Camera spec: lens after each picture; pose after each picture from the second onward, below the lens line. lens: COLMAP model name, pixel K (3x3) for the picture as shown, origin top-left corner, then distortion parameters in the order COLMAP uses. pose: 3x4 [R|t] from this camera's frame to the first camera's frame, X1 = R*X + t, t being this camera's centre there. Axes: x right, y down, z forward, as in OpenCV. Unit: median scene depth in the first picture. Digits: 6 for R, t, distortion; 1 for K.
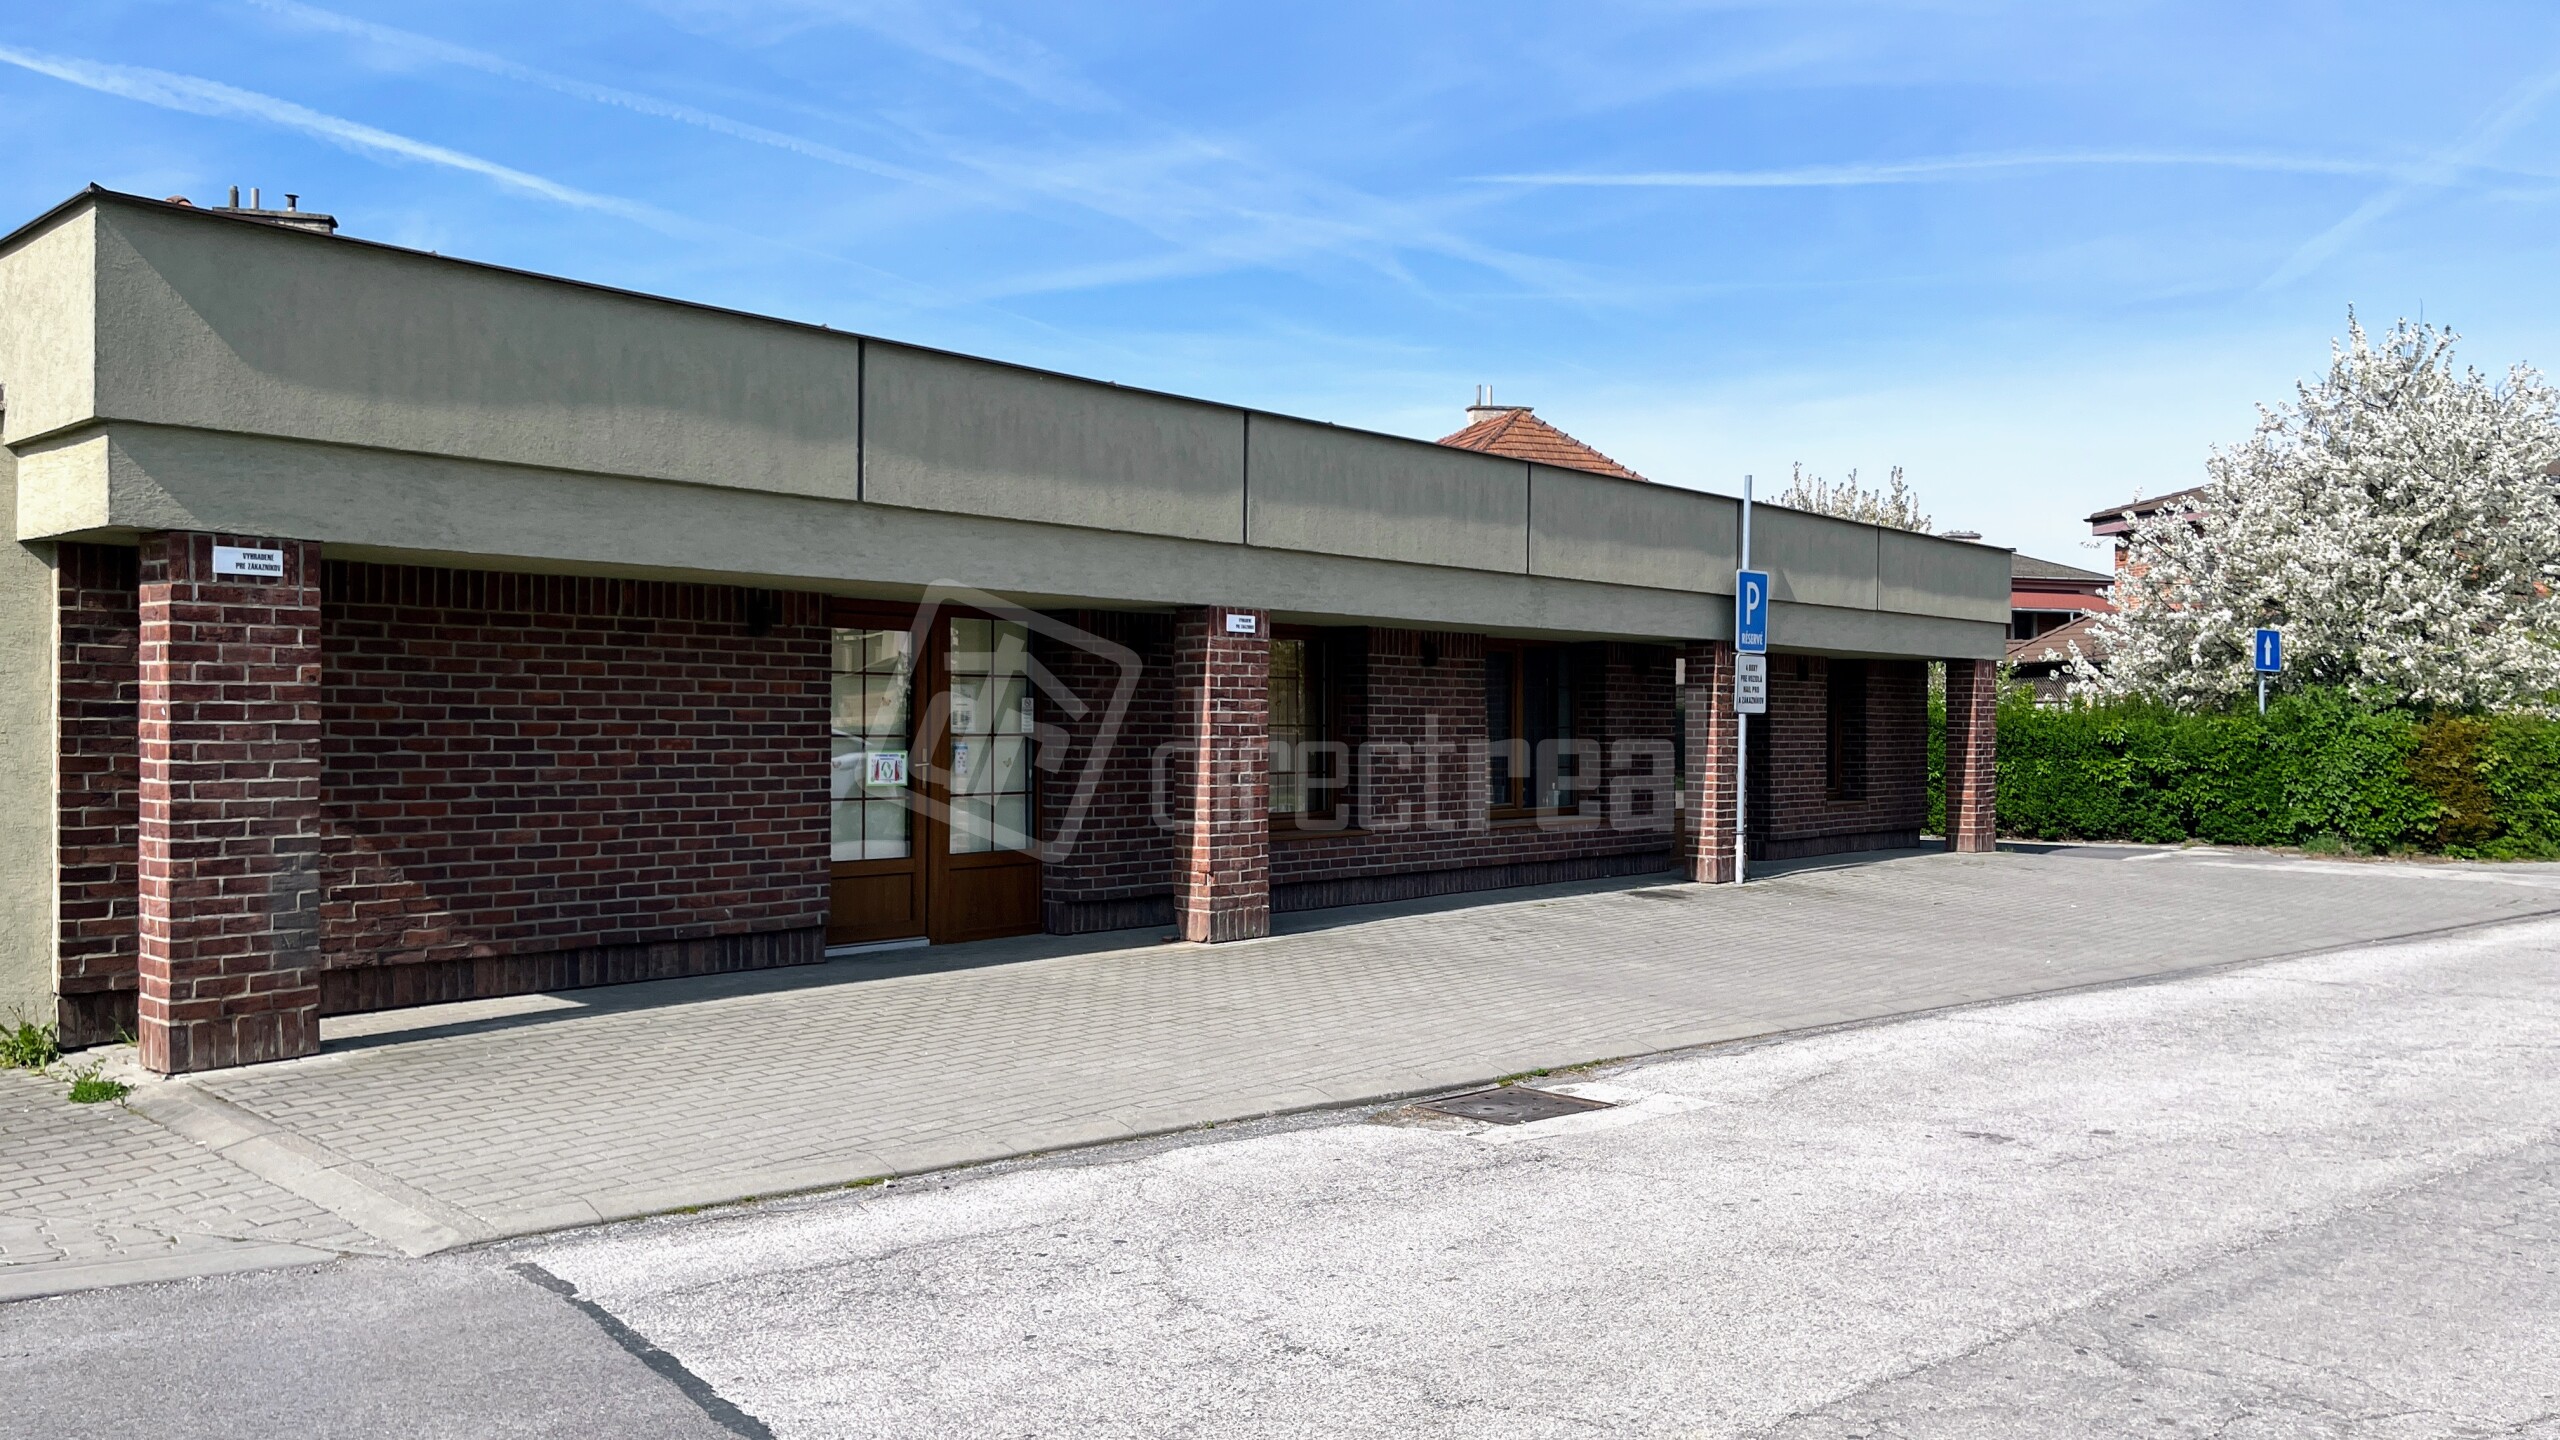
lens RADIAL K [[1947.1, 0, 1284.5], [0, 1947.1, 725.4], [0, 0, 1]] dist [0.066262, -0.092654]
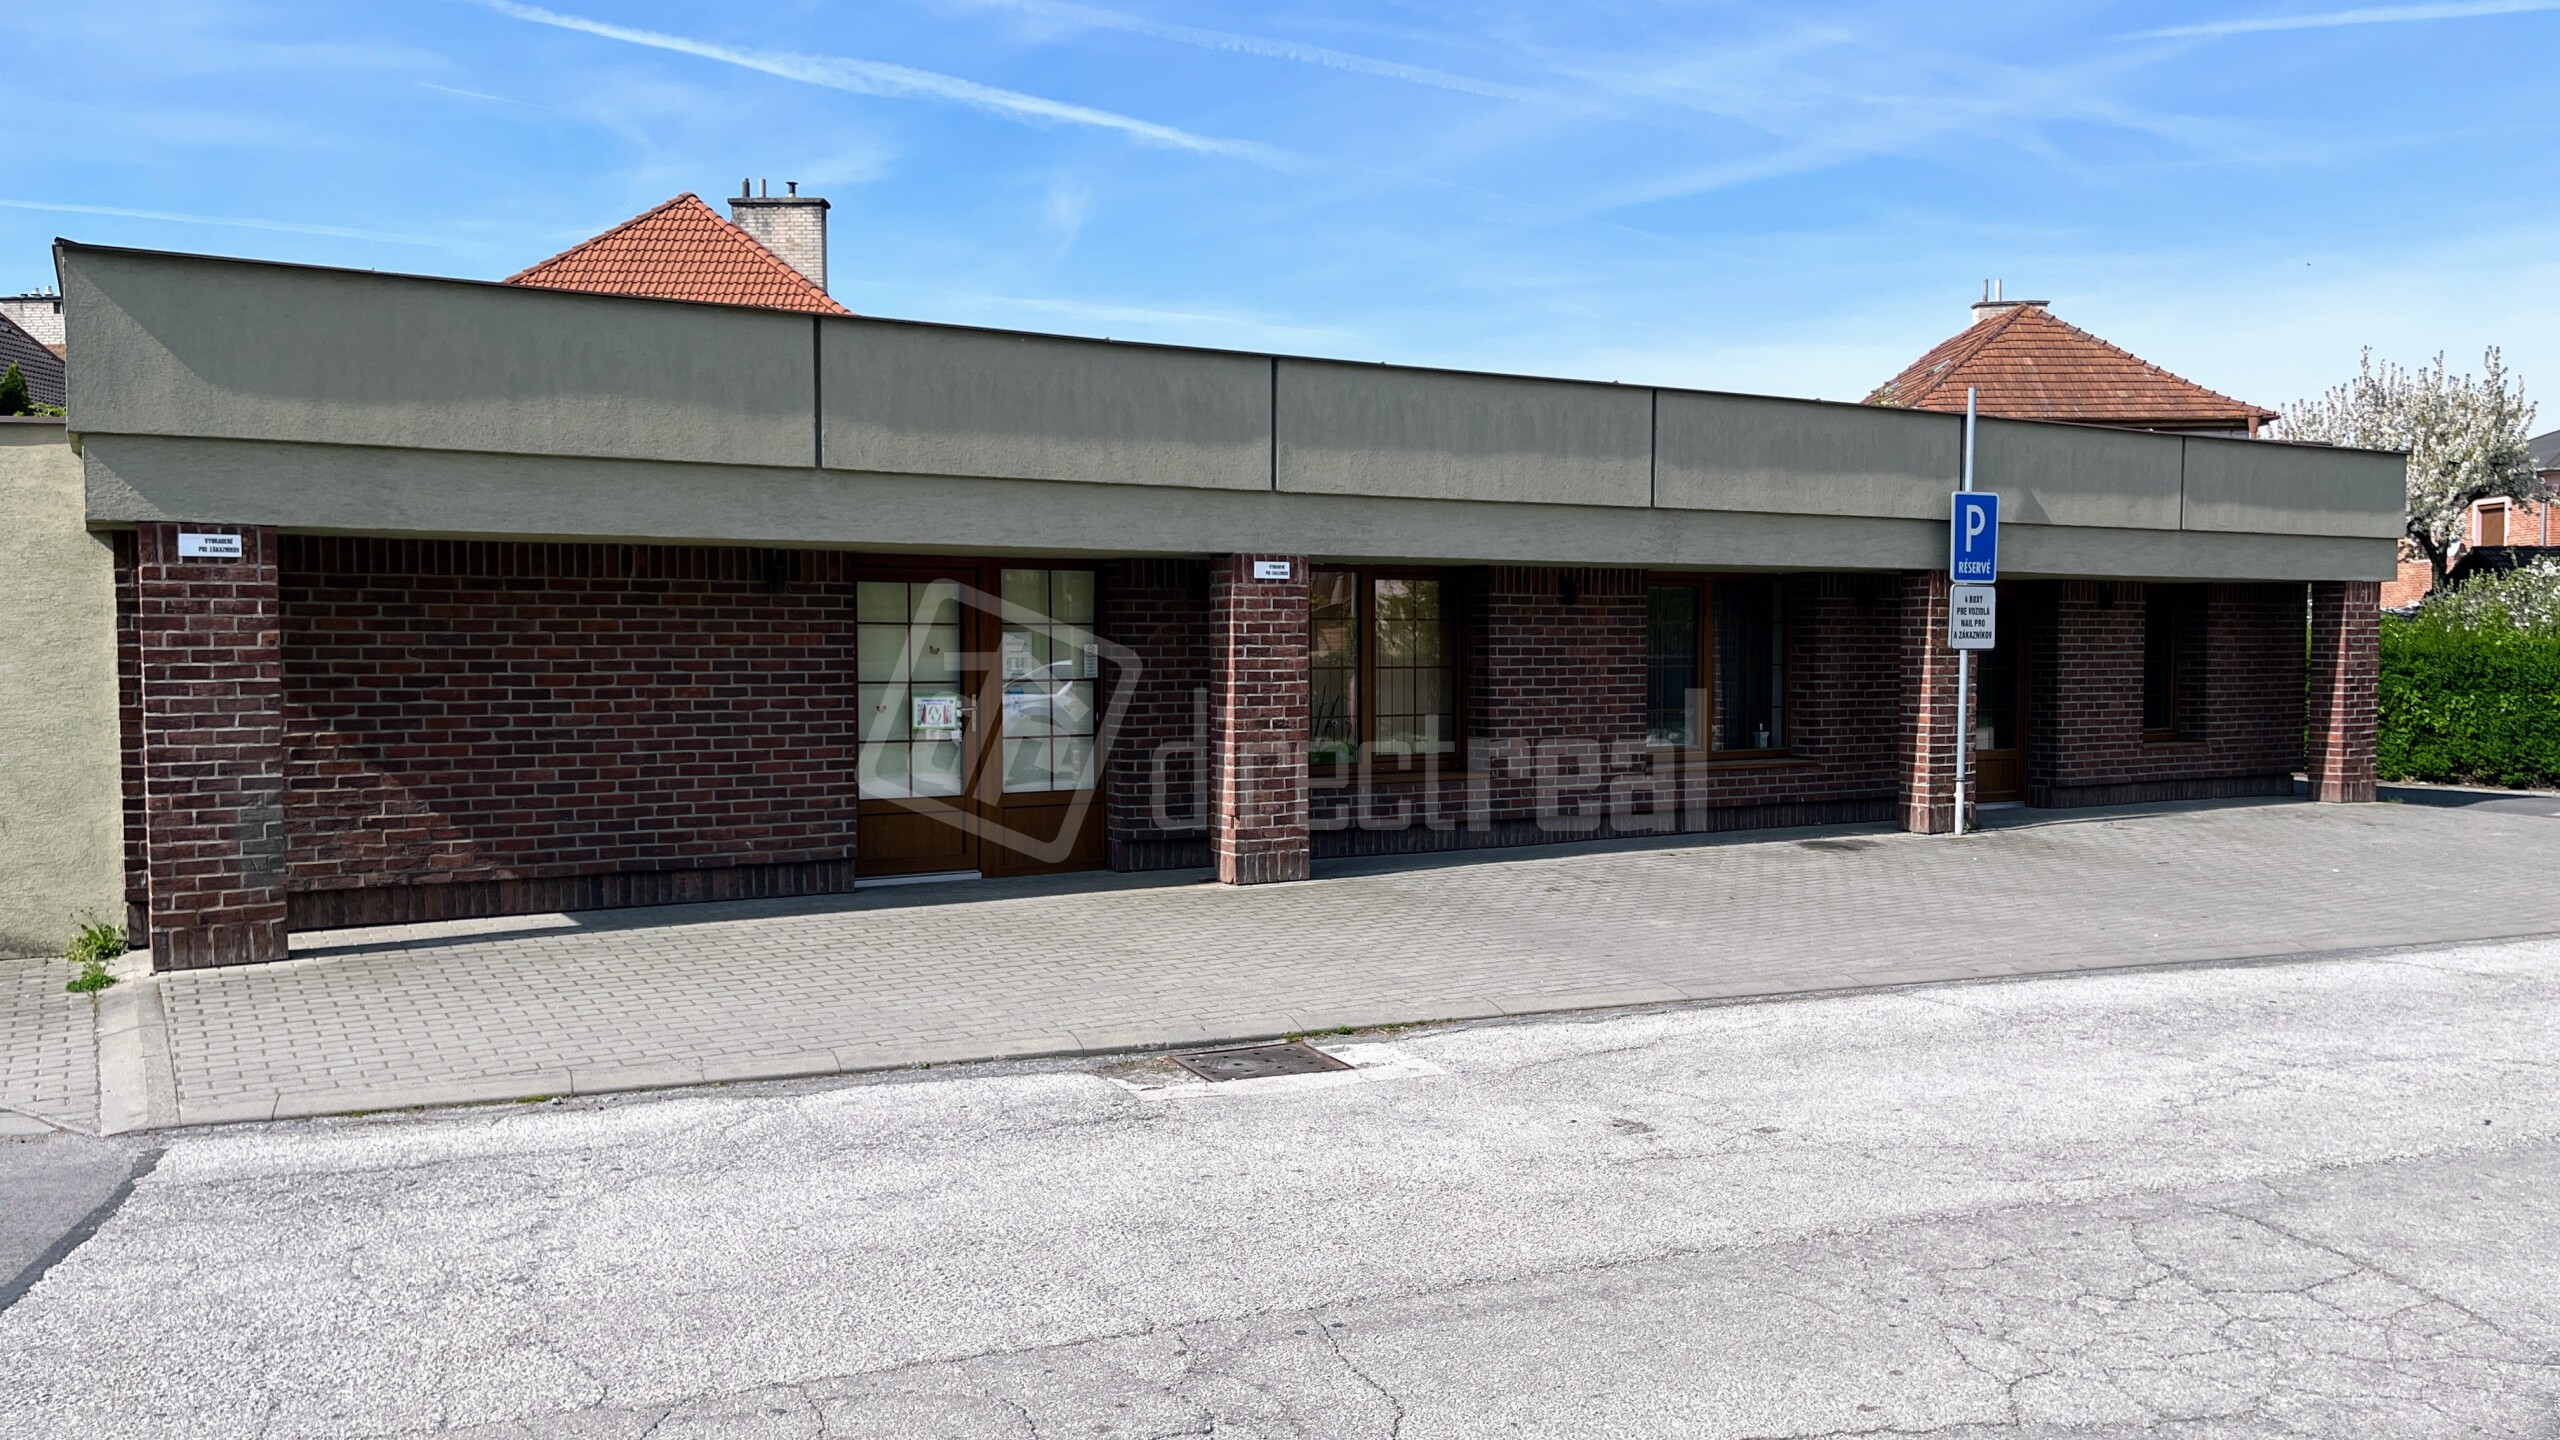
lens RADIAL K [[1950.4, 0, 1288.2], [0, 1950.4, 731.9], [0, 0, 1]] dist [0.055715, -0.076552]
pose [[0.953167, 0.009269, -0.302302, 0.355052], [0.004301, 0.999014, 0.044192, -0.016110], [0.302413, -0.043422, 0.952187, 0.046797]]
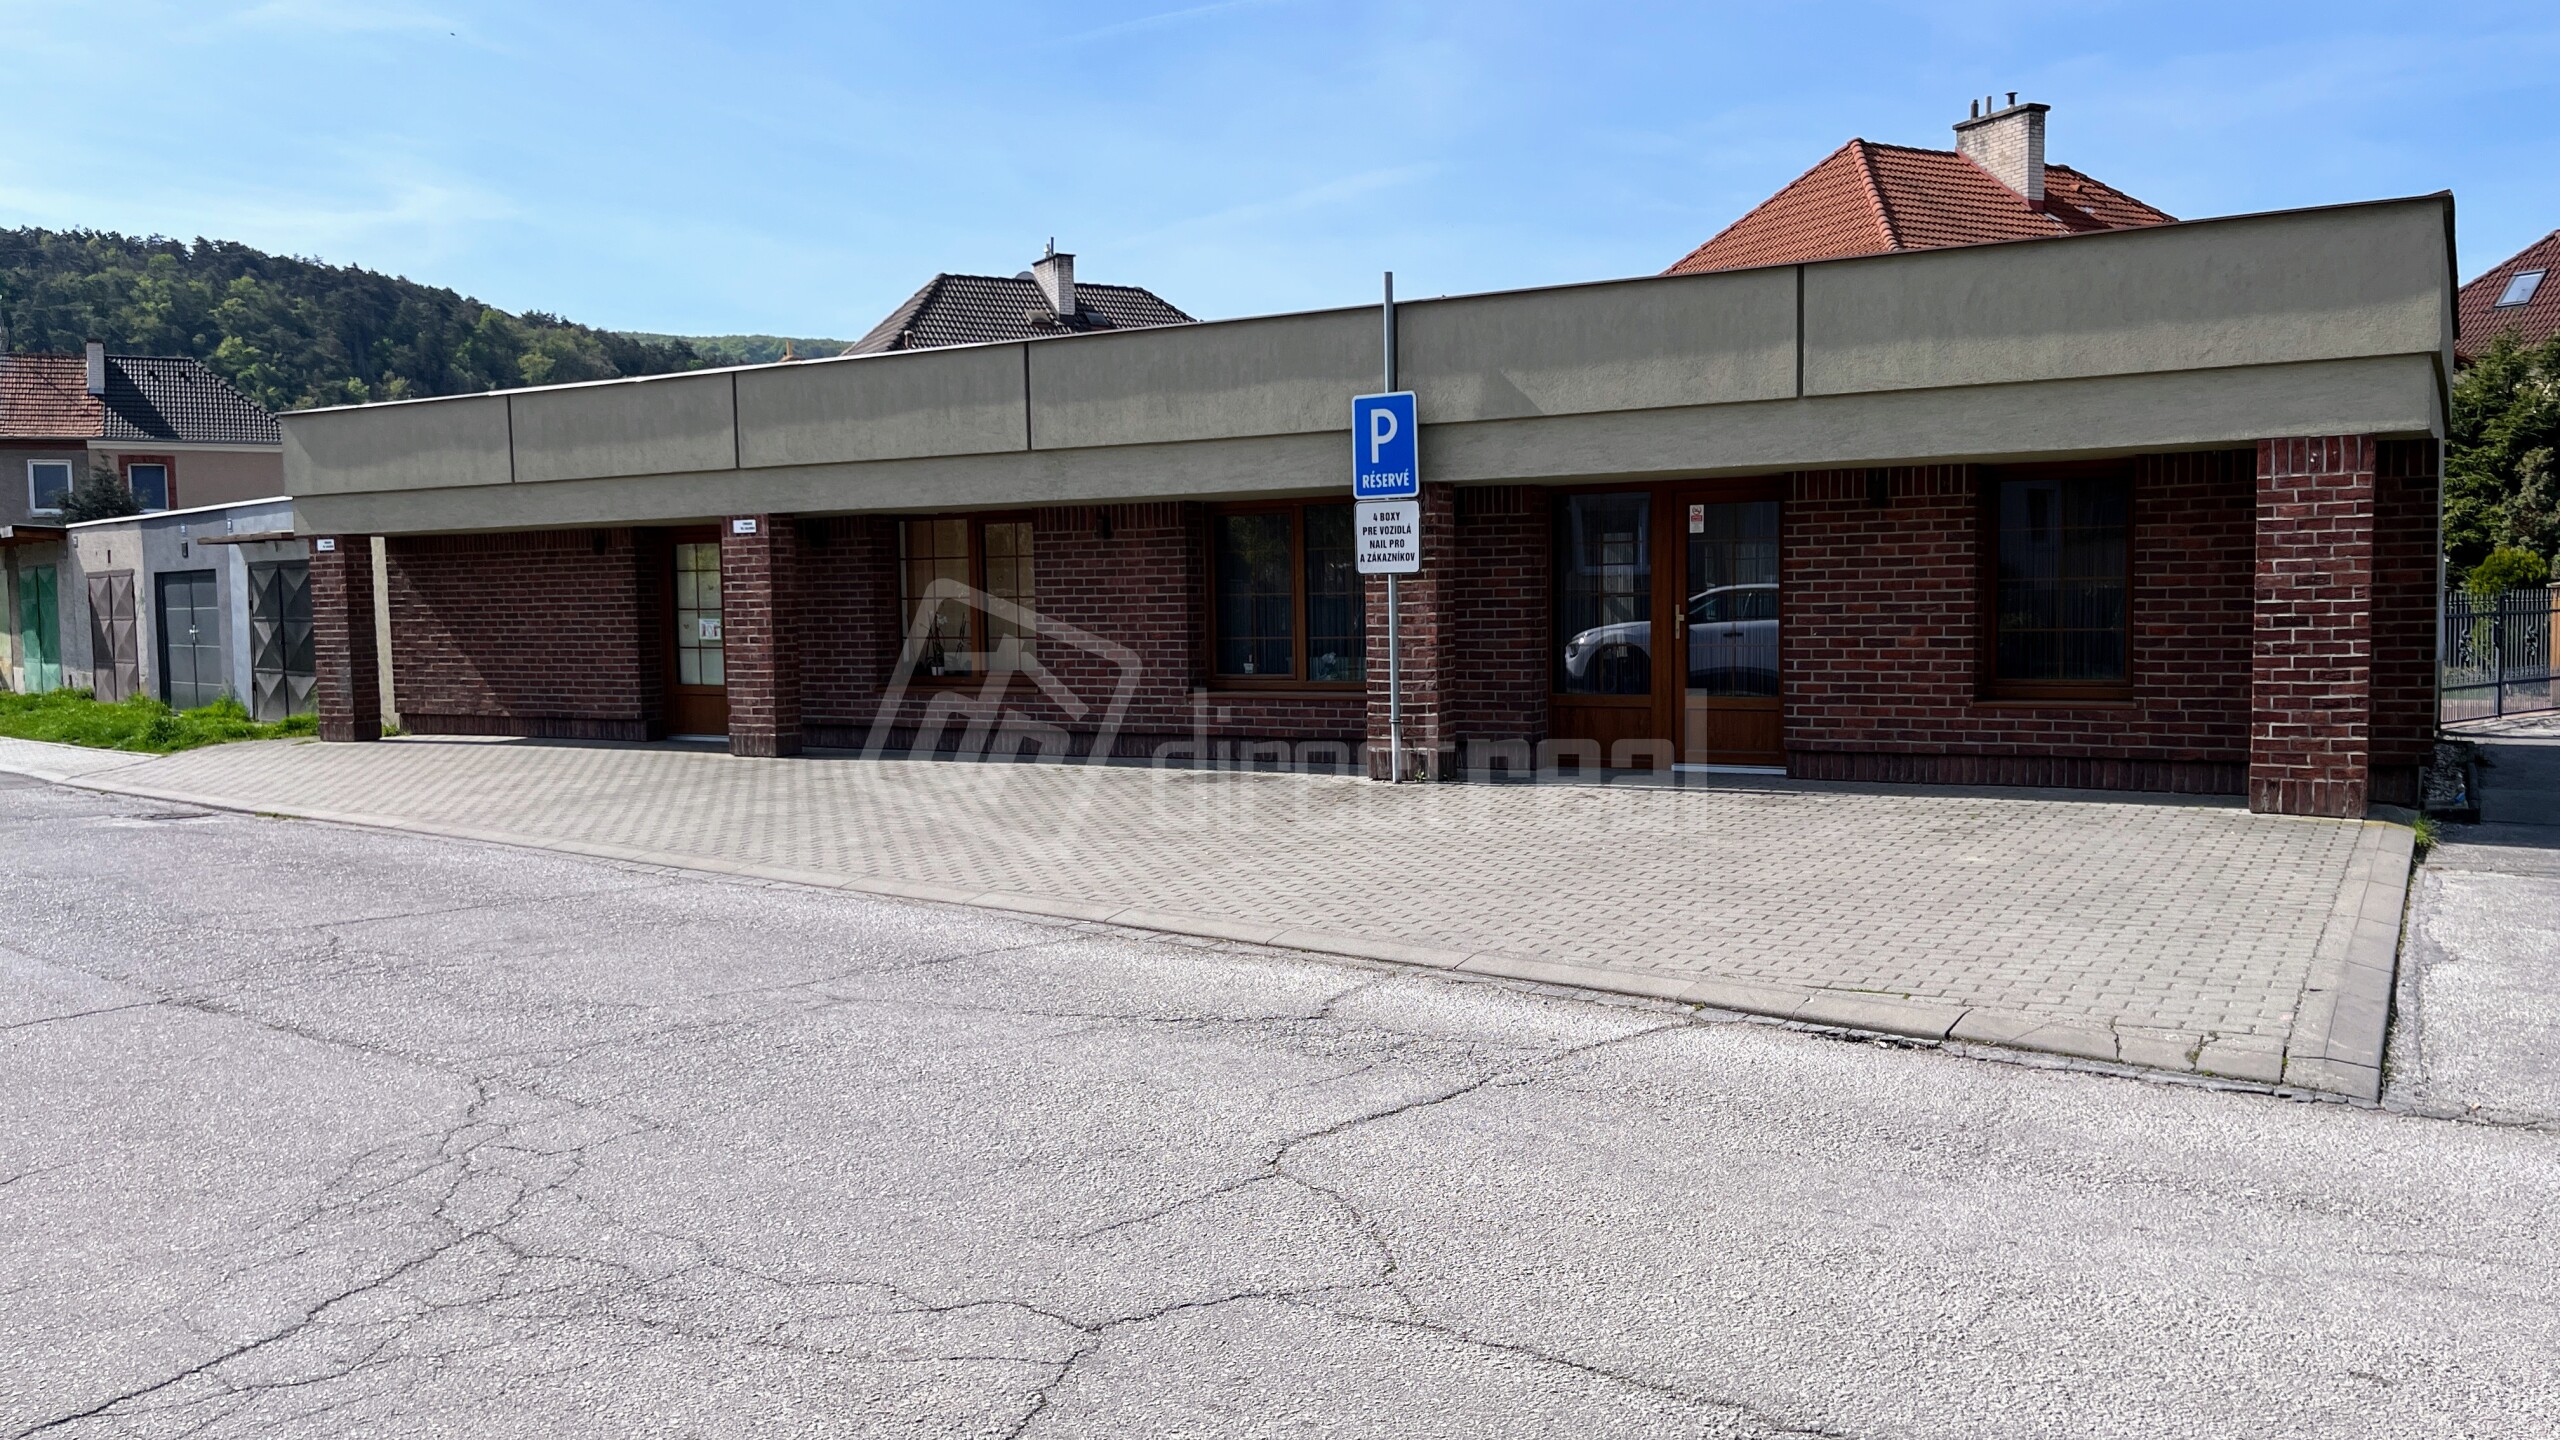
lens RADIAL K [[1929.2, 0, 1282.1], [0, 1929.2, 737.0], [0, 0, 1]] dist [0.086642, -0.142987]
pose [[0.187583, 0.066926, -0.979966, 1.702819], [0.018089, 0.997272, 0.071570, 0.005456], [0.982082, -0.031152, 0.185861, 1.355580]]
